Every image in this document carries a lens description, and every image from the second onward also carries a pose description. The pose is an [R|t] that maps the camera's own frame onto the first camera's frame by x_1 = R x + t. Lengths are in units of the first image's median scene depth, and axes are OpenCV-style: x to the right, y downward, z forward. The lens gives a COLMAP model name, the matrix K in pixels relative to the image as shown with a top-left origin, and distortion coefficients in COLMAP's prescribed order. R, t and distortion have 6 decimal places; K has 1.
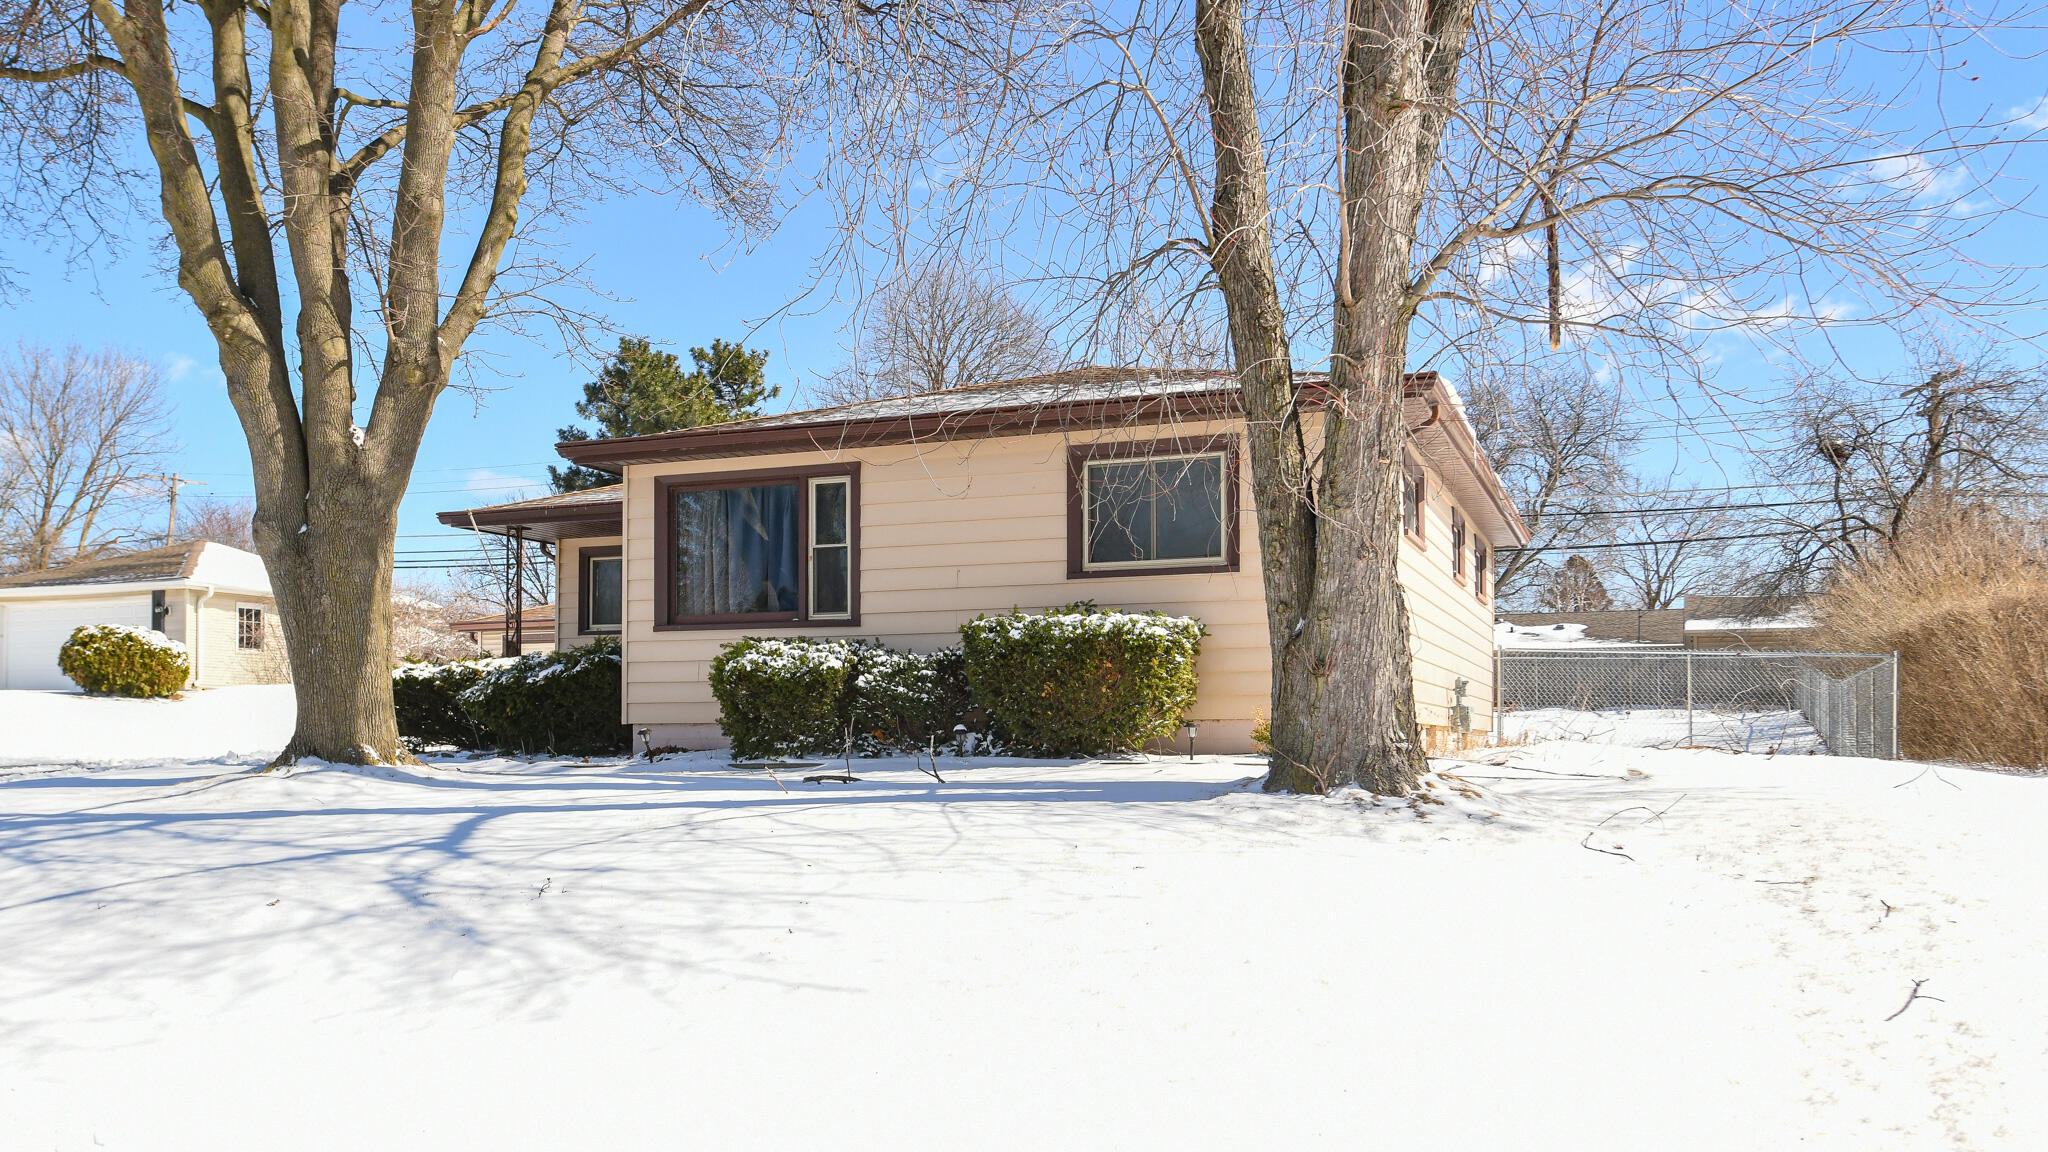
lens RADIAL K [[1402.3, 0, 1026.0], [0, 1402.3, 659.0], [0, 0, 1]] dist [-0.001682, -0.000193]
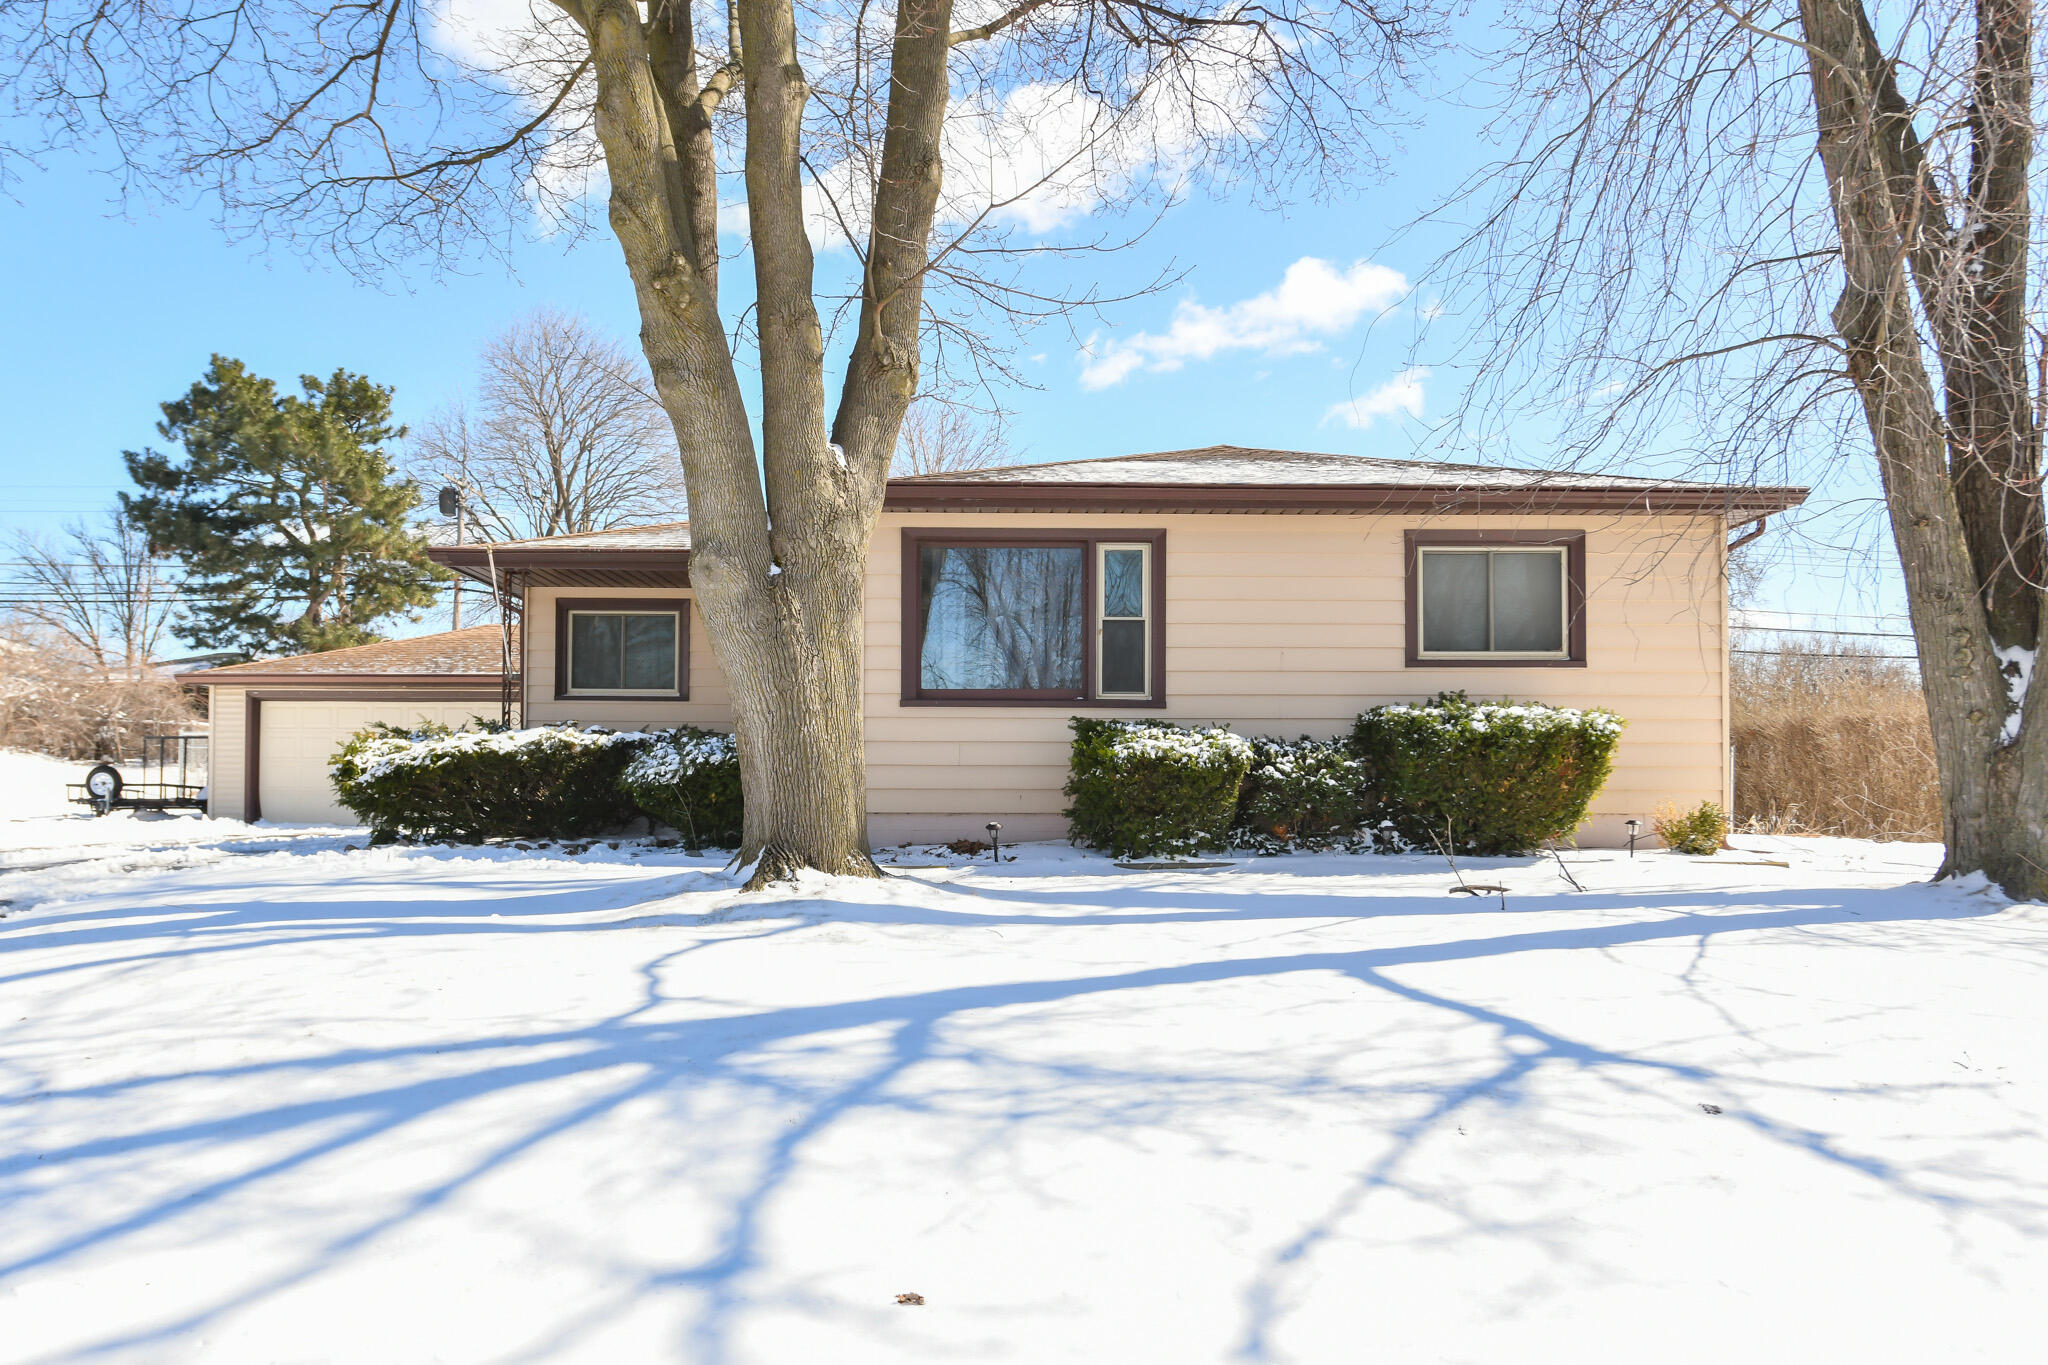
lens RADIAL K [[1351.3, 0, 1024.0], [0, 1351.3, 682.5], [0, 0, 1]] dist [-0.004011, -0.000547]
pose [[0.943663, 0.034829, 0.329071, -0.492202], [-0.023321, 0.998973, -0.038853, -0.003862], [-0.330086, 0.028990, 0.943506, 0.196091]]
